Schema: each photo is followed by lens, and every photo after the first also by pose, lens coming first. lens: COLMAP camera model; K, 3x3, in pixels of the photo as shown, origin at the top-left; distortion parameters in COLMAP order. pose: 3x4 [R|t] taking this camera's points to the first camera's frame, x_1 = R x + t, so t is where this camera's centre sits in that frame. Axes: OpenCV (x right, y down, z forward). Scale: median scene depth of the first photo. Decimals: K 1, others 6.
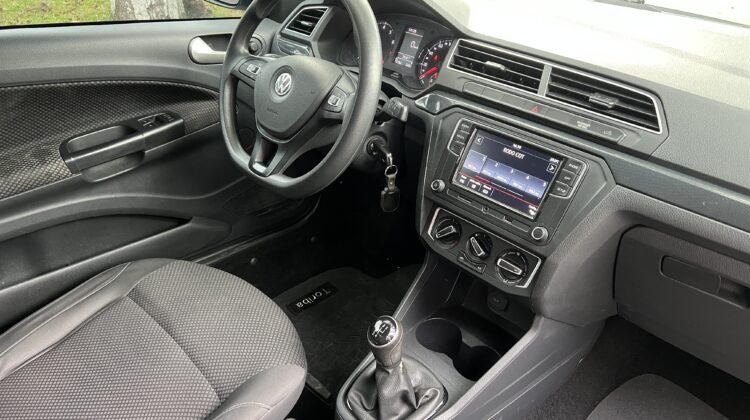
lens RADIAL K [[563.0, 0, 379.6], [0, 563.0, 209.5], [0, 0, 1]] dist [0.048560, -0.055698]
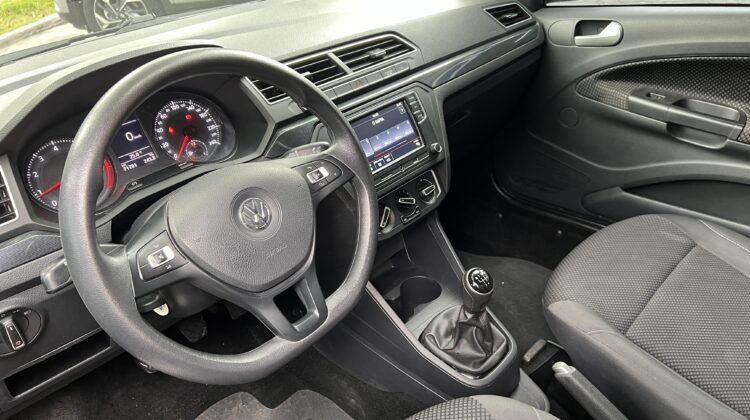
lens RADIAL K [[563.0, 0, 377.1], [0, 563.0, 216.1], [0, 0, 1]] dist [0.048560, -0.055698]
pose [[-0.032467, -0.545859, 0.837247, -0.755174], [0.573355, 0.675975, 0.462948, -0.450813], [-0.818663, 0.495071, 0.291025, 0.667924]]
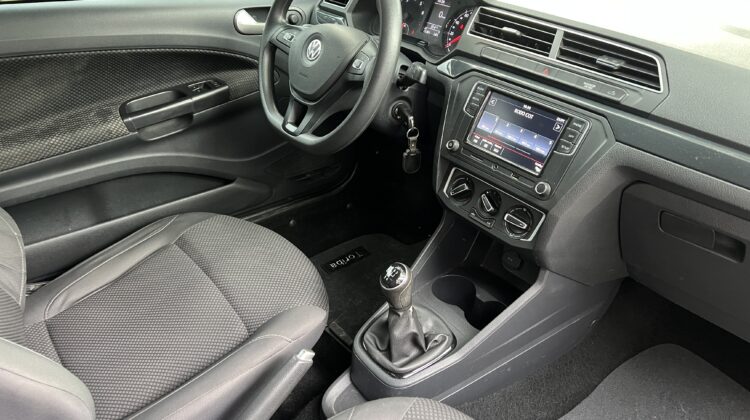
lens RADIAL K [[563.0, 0, 375.8], [0, 563.0, 204.9], [0, 0, 1]] dist [0.048560, -0.055698]
pose [[0.994207, 0.030539, -0.103056, 0.067959], [-0.028751, 0.999410, 0.018793, 0.051320], [0.103570, -0.015721, 0.994498, -0.069875]]
